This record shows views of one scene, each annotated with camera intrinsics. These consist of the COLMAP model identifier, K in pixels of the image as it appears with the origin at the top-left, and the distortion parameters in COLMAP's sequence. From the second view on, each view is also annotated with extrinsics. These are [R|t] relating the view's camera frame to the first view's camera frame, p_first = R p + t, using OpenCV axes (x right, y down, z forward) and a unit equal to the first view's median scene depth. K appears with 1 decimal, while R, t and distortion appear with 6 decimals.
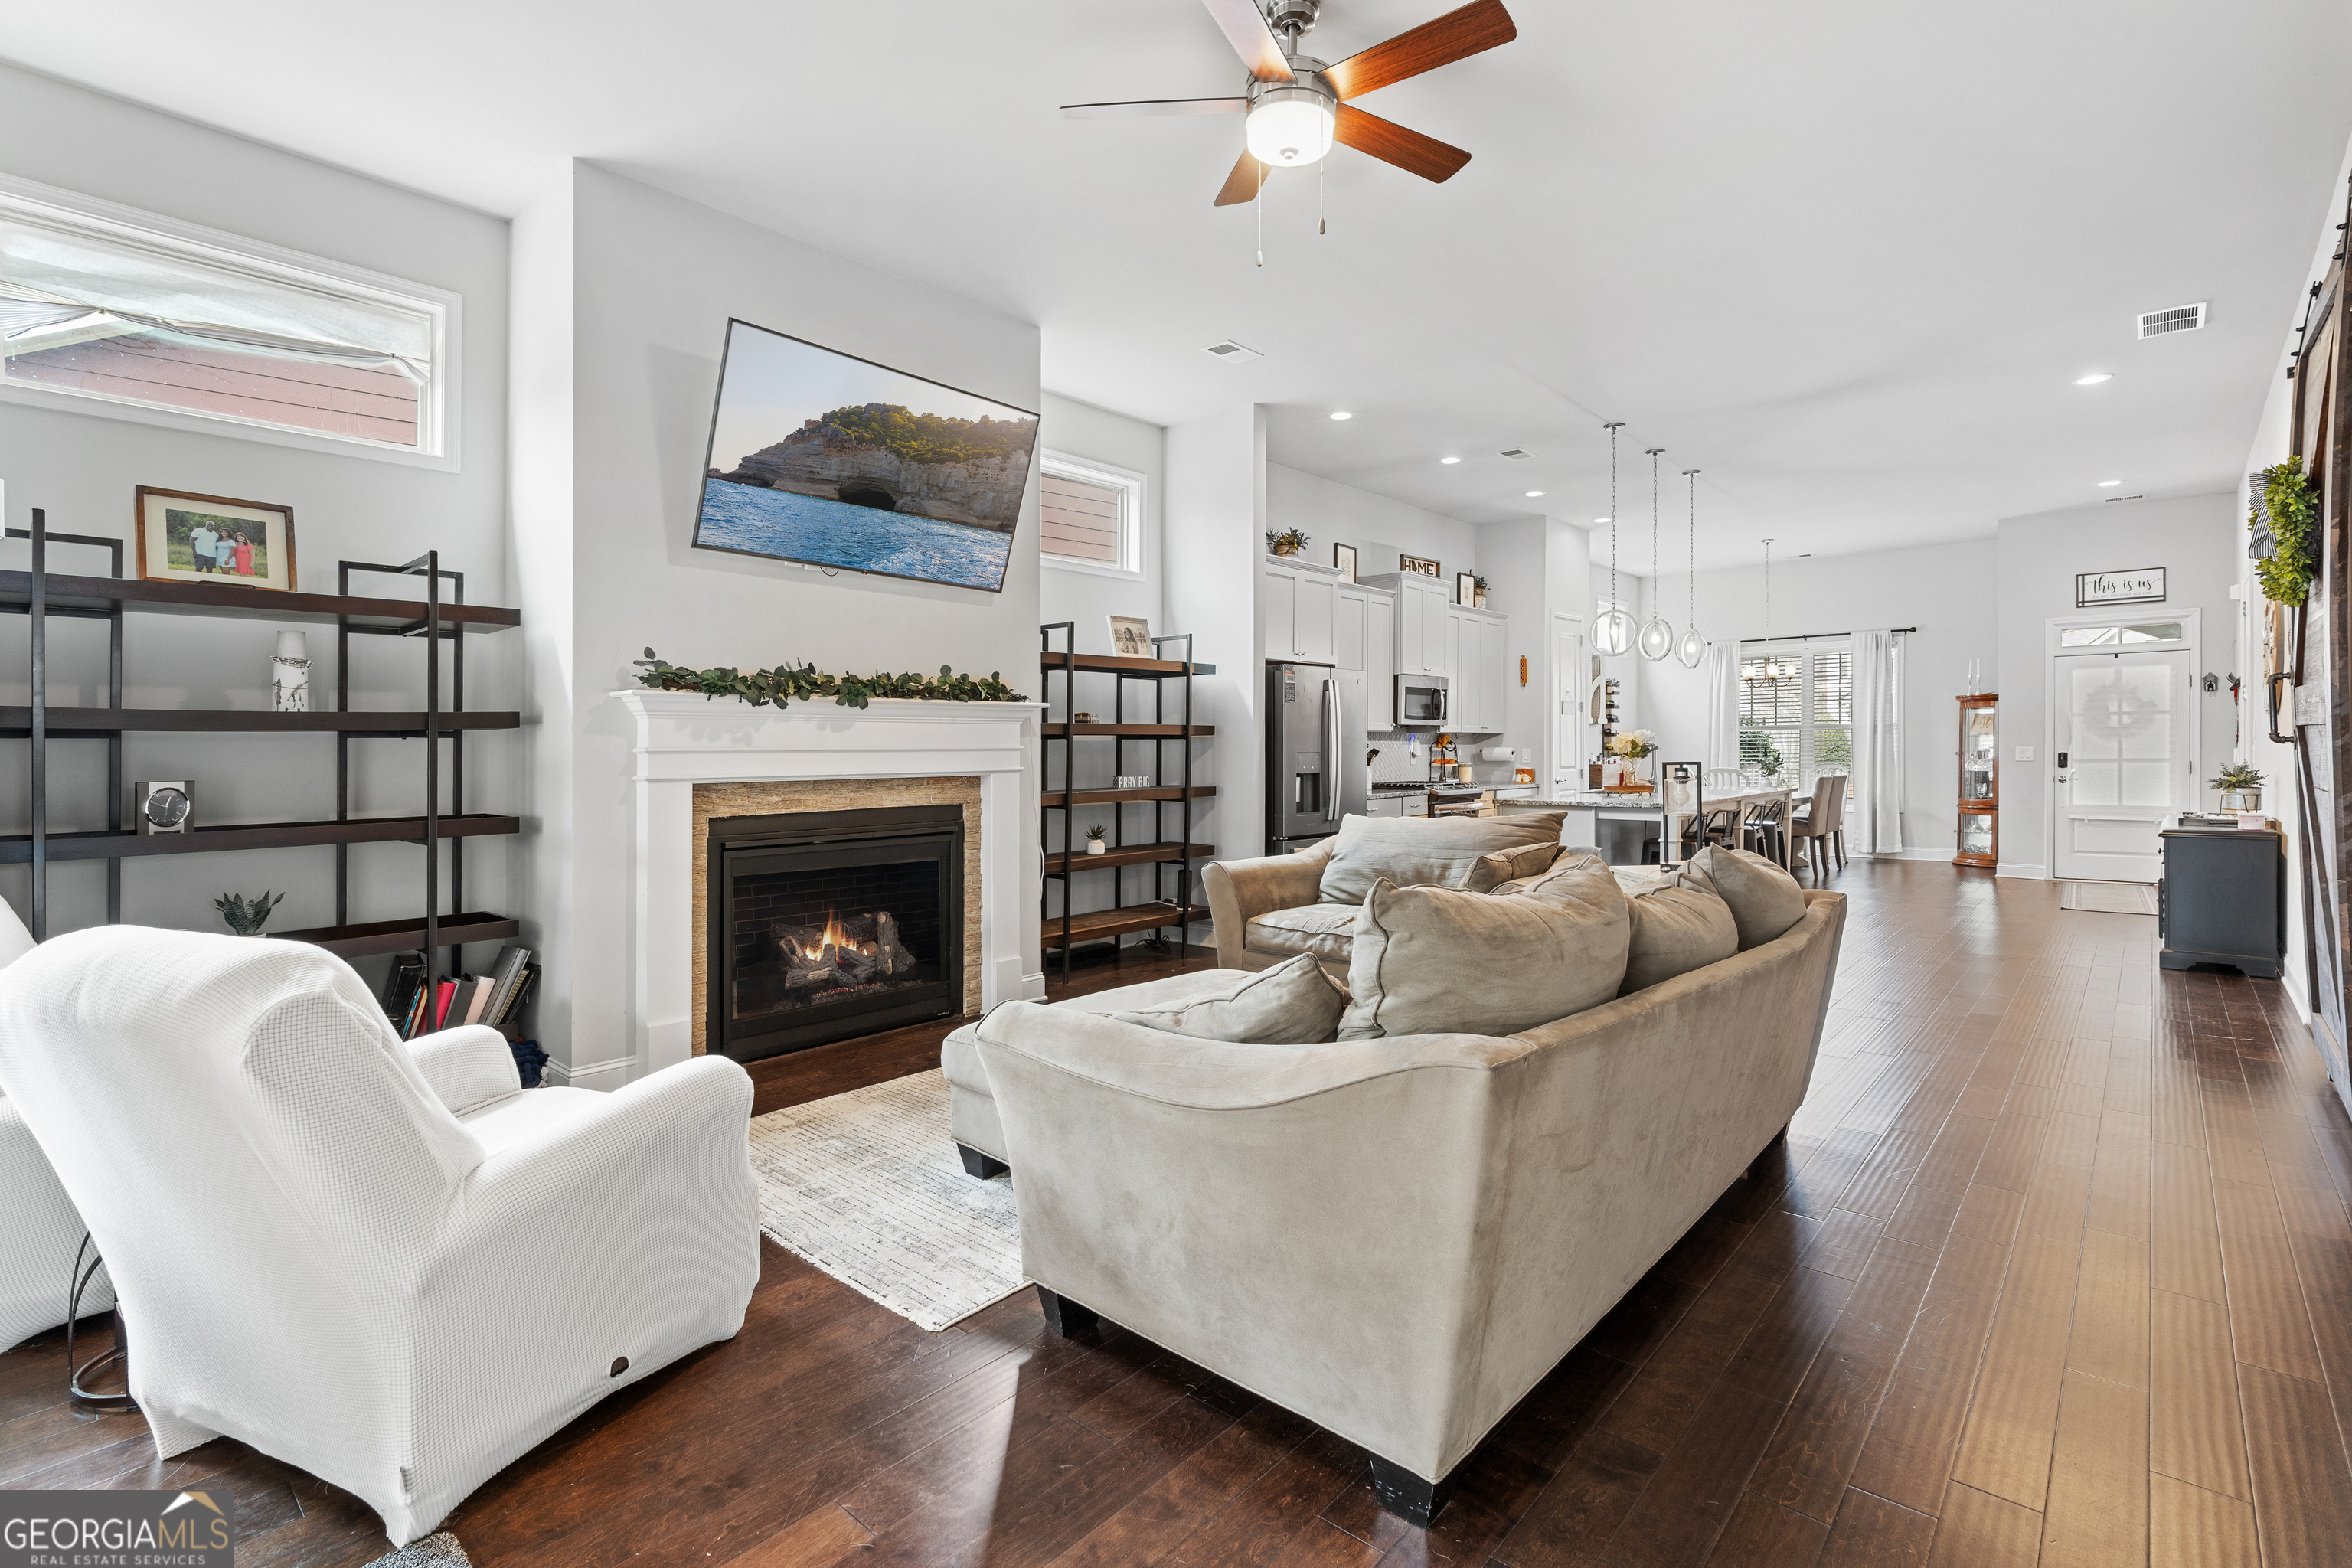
lens RADIAL K [[1071.1, 0, 1177.9], [0, 1071.1, 762.0], [0, 0, 1]] dist [-0.015302, 0.005244]
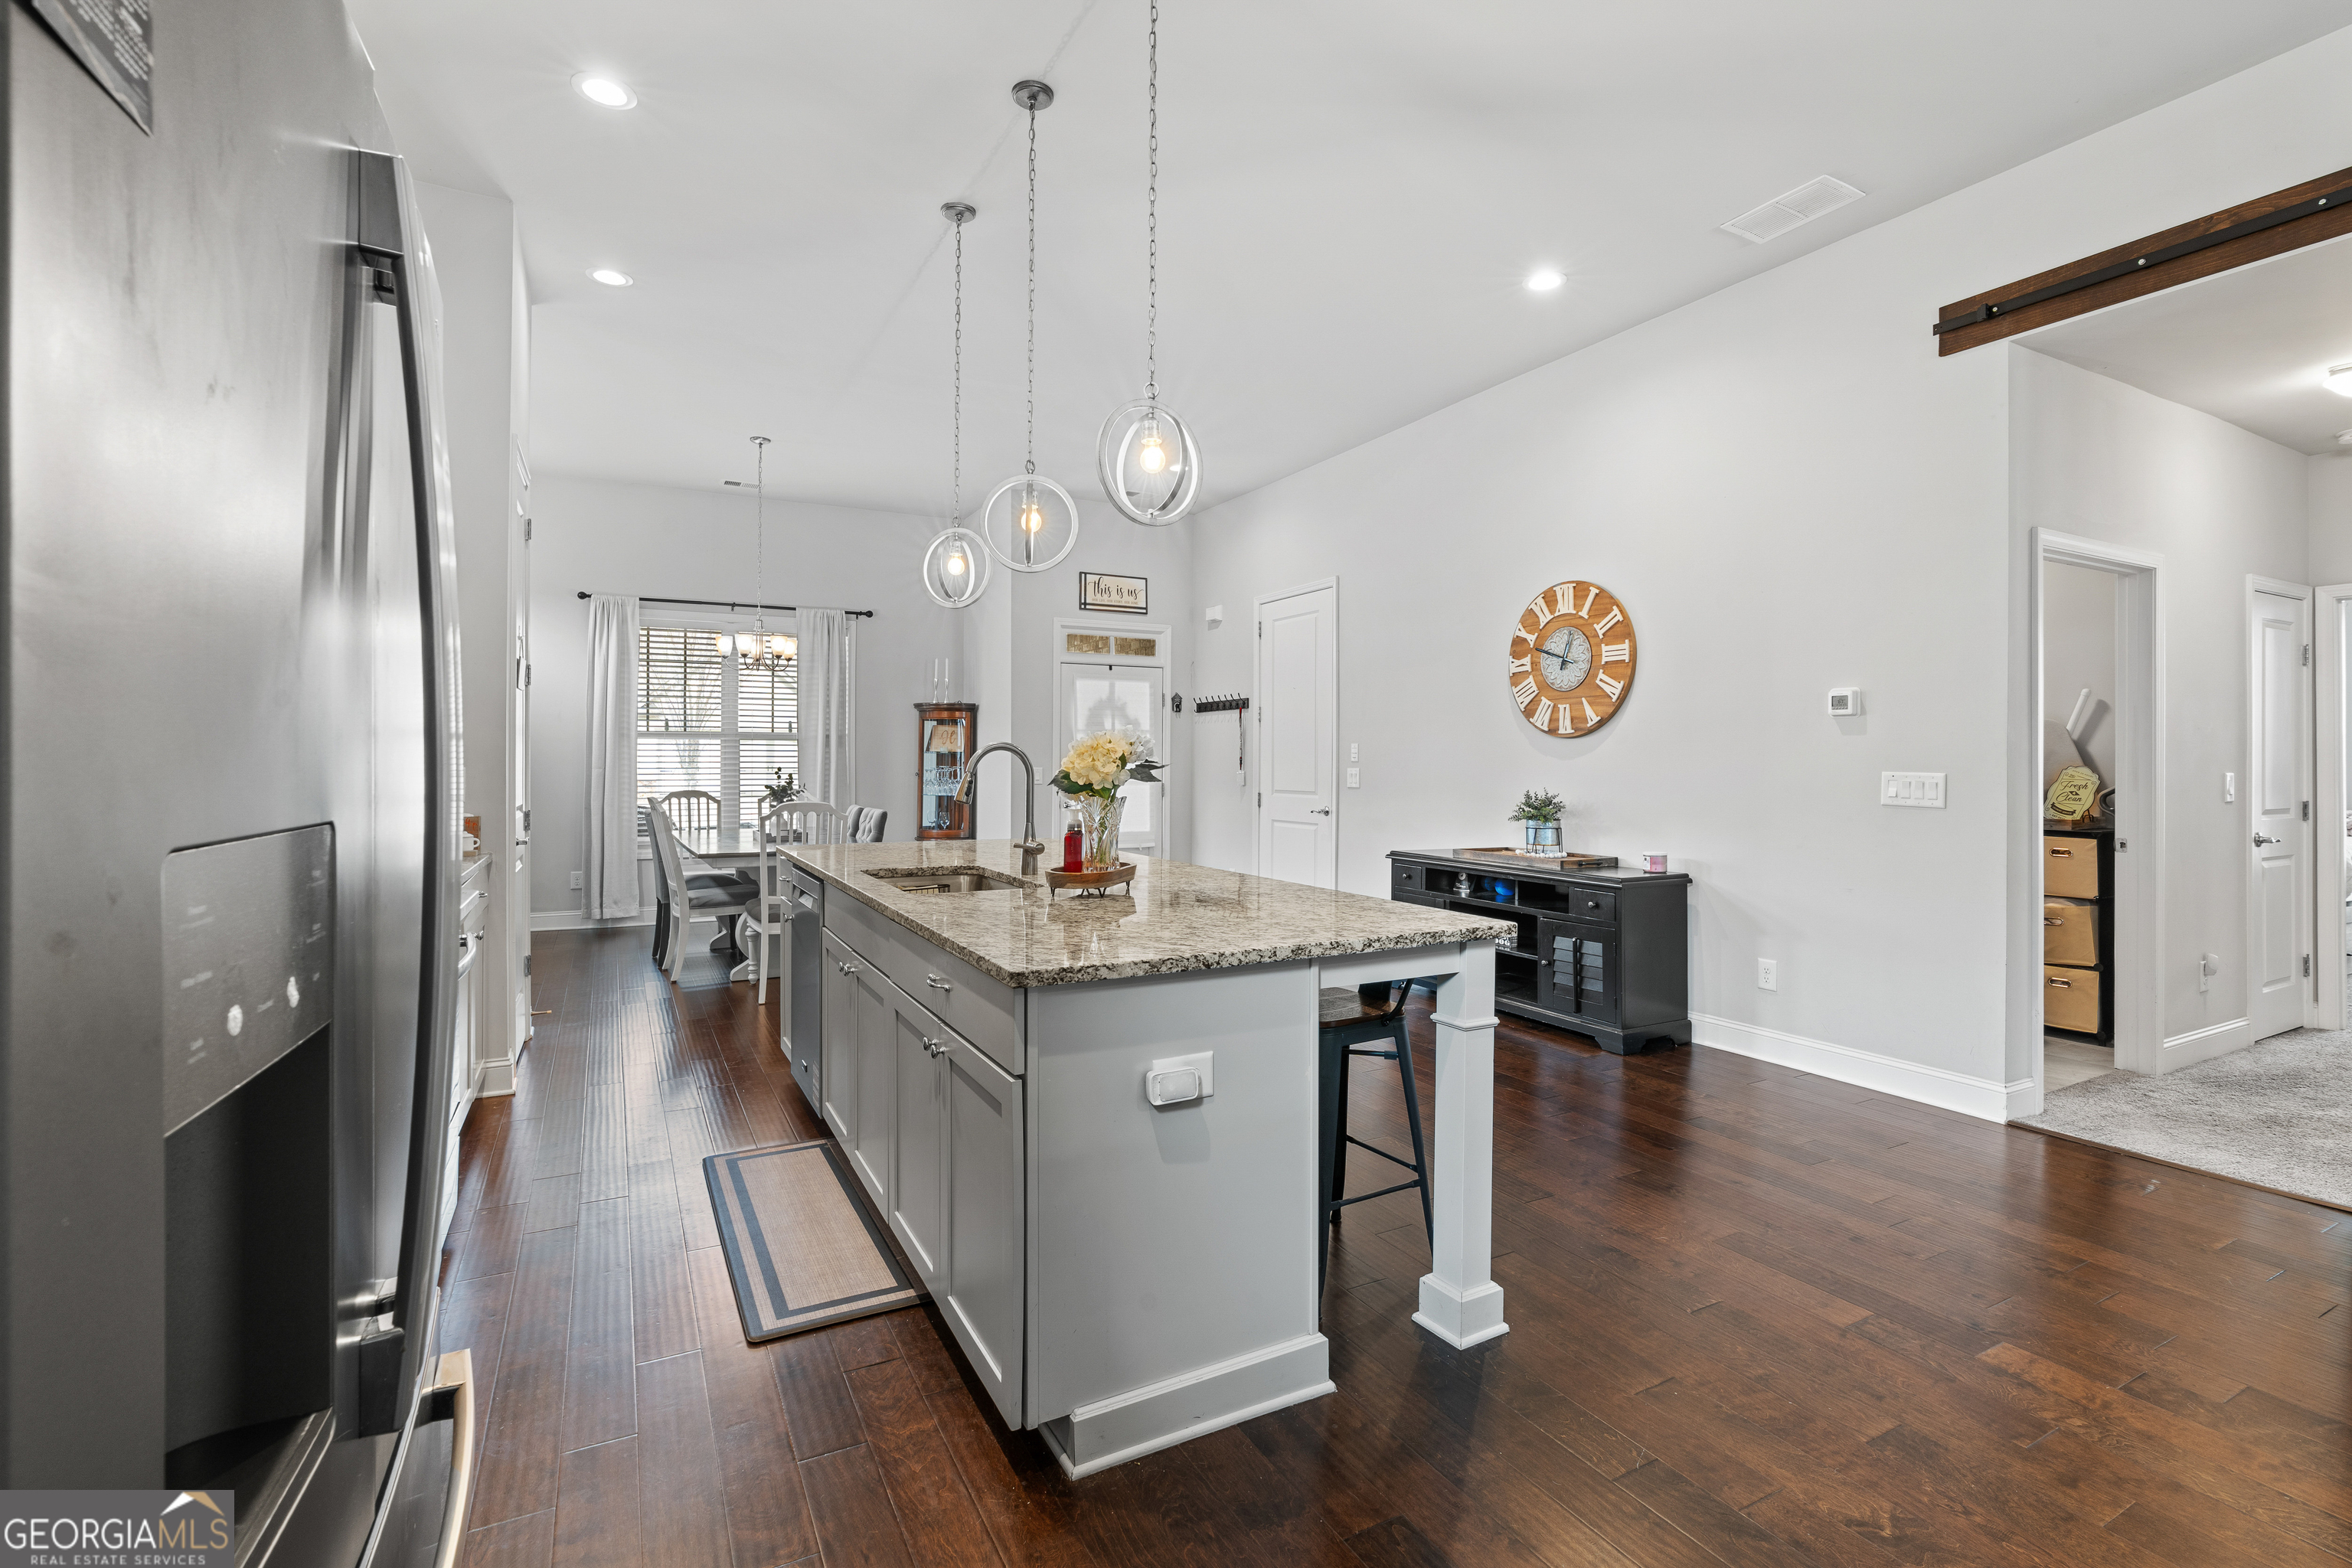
lens RADIAL K [[1071.1, 0, 1175.9], [0, 1071.1, 752.6], [0, 0, 1]] dist [-0.015302, 0.005244]
pose [[0.337932, 0.016355, 0.941028, 0.045649], [0.005944, 0.999792, -0.019511, -0.009594], [-0.941152, 0.012187, 0.337765, 0.641430]]
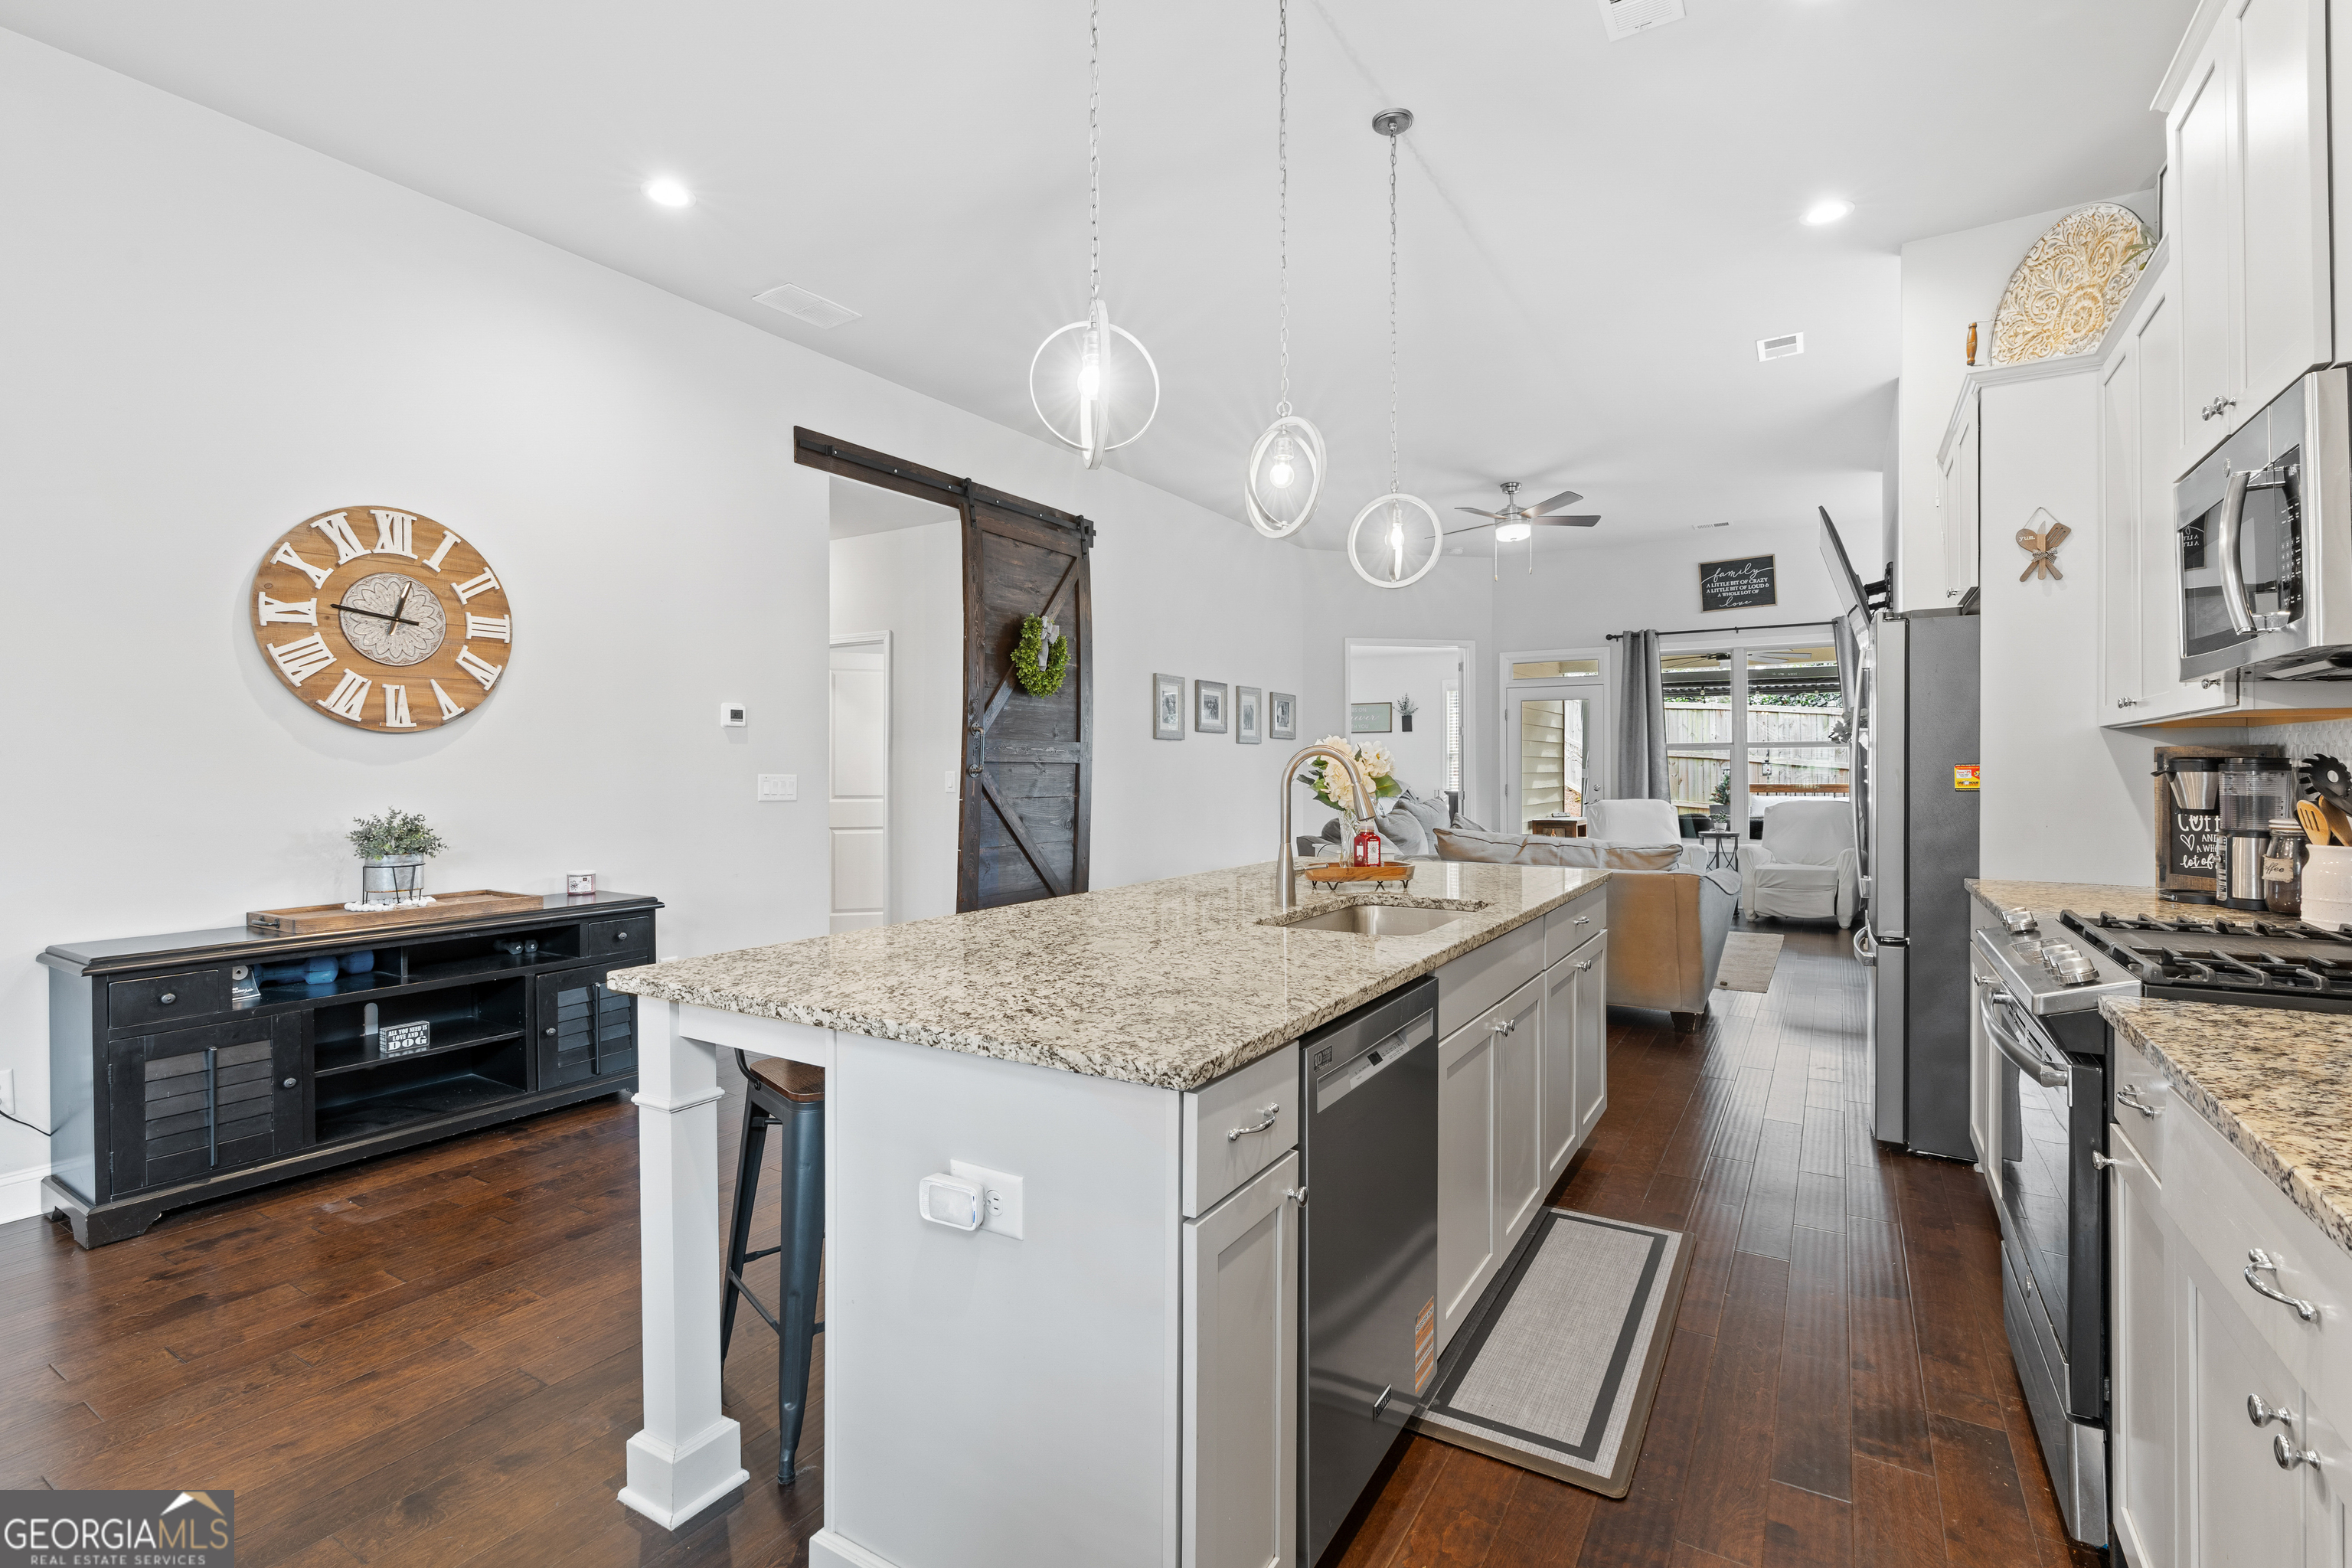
lens RADIAL K [[1071.1, 0, 1184.9], [0, 1071.1, 768.7], [0, 0, 1]] dist [-0.015302, 0.005244]
pose [[-0.981420, 0.009445, -0.191640, 0.444993], [0.006499, 0.999851, 0.015996, -0.018683], [0.191763, 0.014454, -0.981335, 1.086099]]
